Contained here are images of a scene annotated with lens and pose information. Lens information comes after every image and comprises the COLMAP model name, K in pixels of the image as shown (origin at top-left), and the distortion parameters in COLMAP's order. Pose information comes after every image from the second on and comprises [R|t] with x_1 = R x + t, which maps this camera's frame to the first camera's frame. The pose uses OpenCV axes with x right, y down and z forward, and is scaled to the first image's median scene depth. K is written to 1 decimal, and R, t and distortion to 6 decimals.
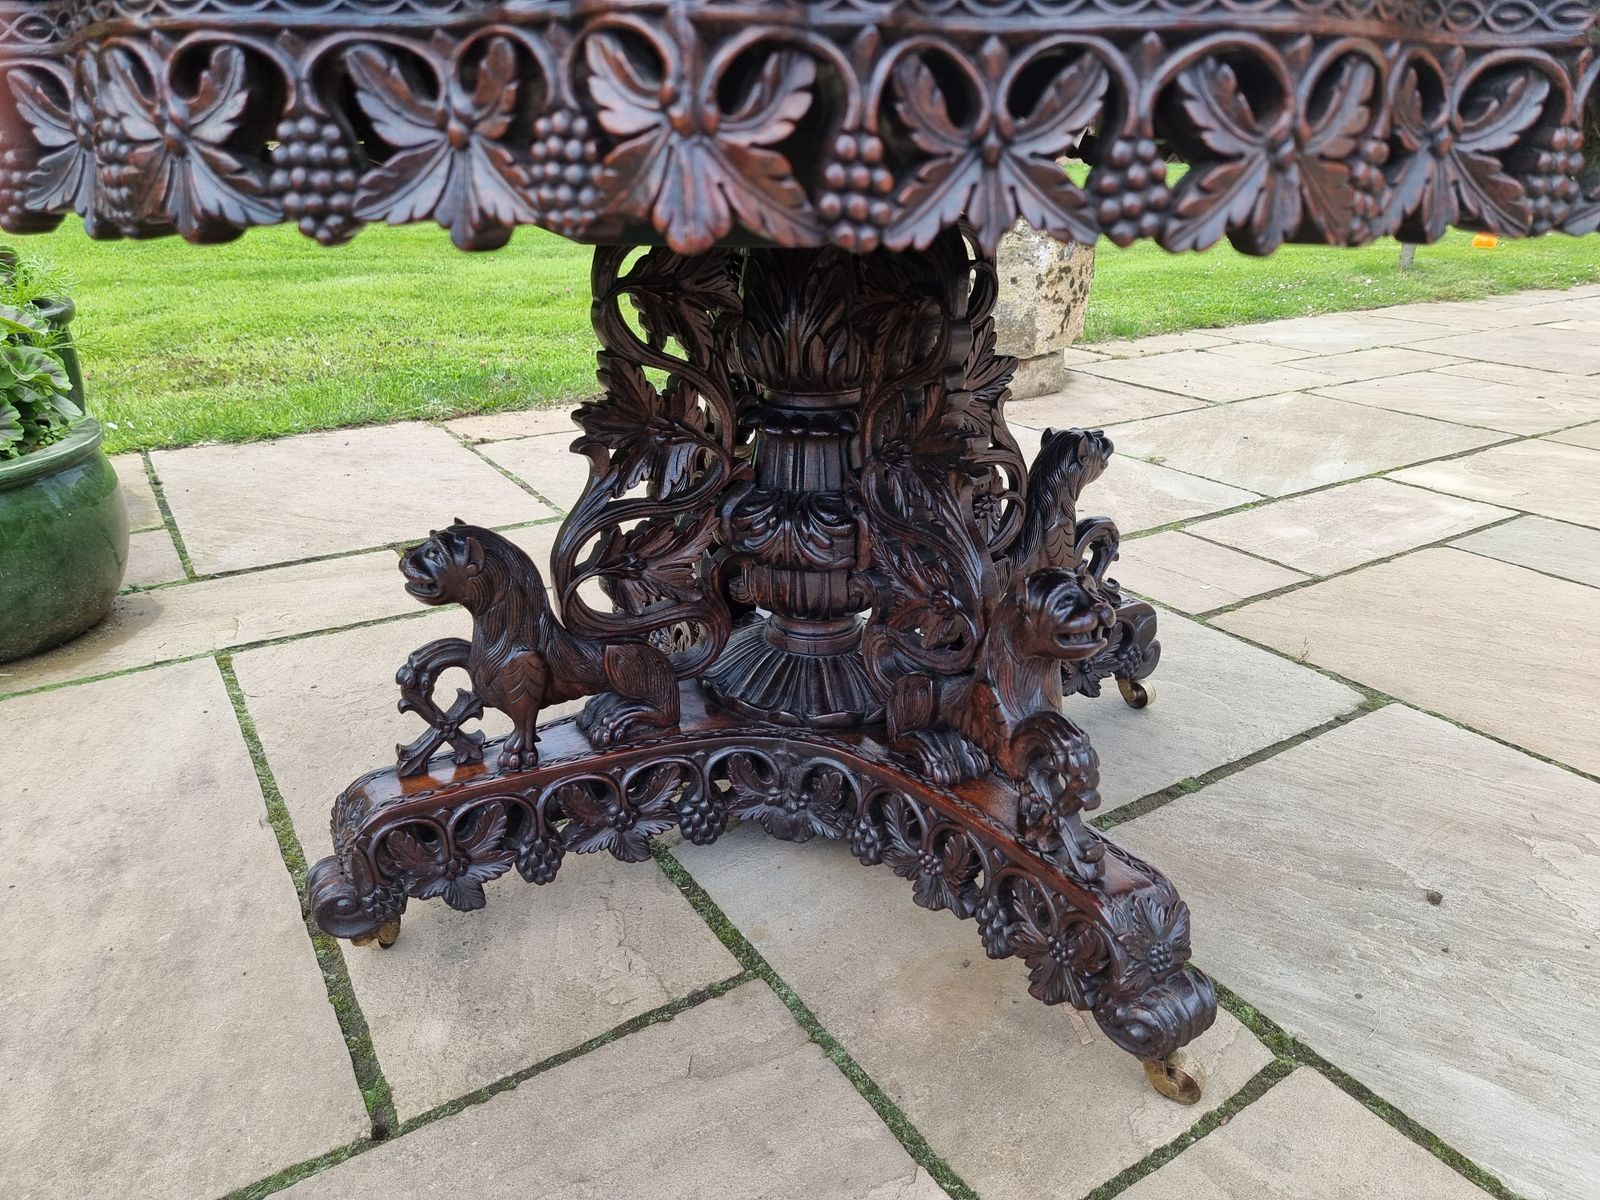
lens RADIAL K [[1101.9, 0, 804.0], [0, 1101.9, 598.2], [0, 0, 1]] dist [0.083301, -0.070923]
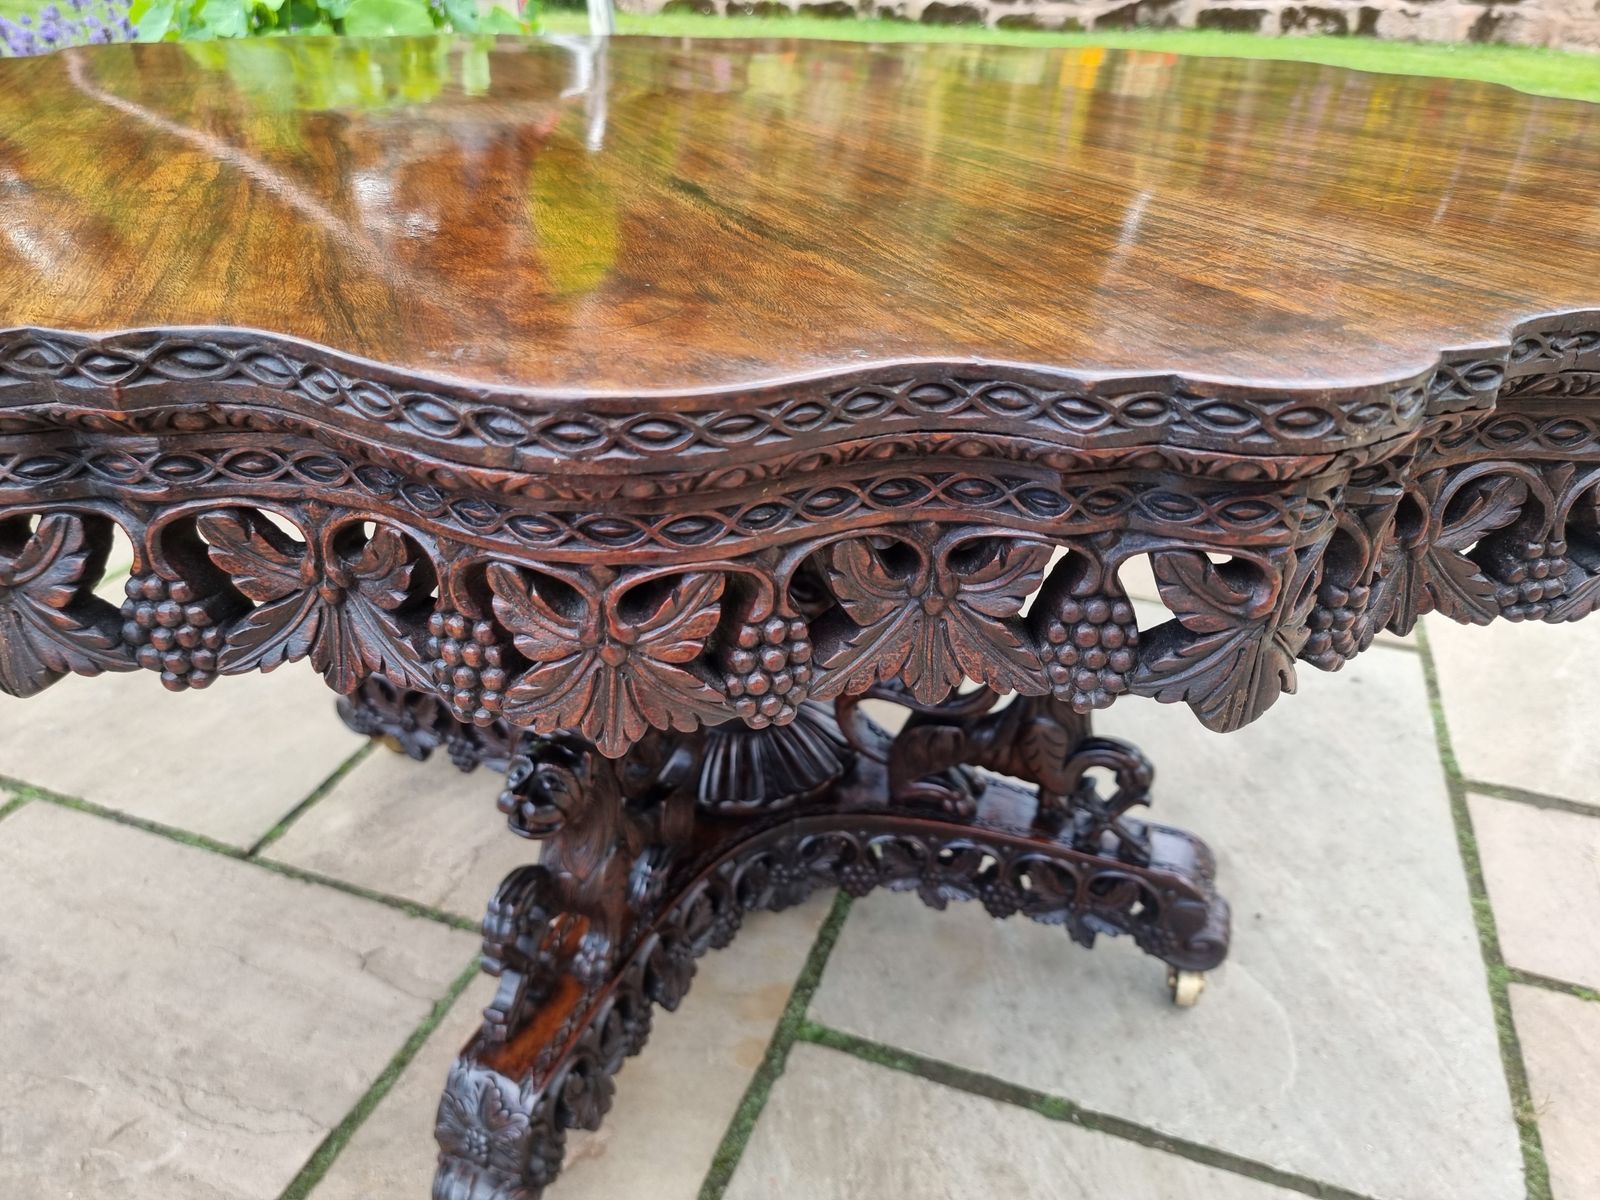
lens RADIAL K [[1125.9, 0, 807.9], [0, 1125.9, 607.4], [0, 0, 1]] dist [0.049972, -0.046599]
pose [[0.618641, 0.413294, -0.668185, 0.803846], [-0.327144, 0.908733, 0.259193, -0.378292], [0.714325, 0.058245, 0.697386, 0.403528]]
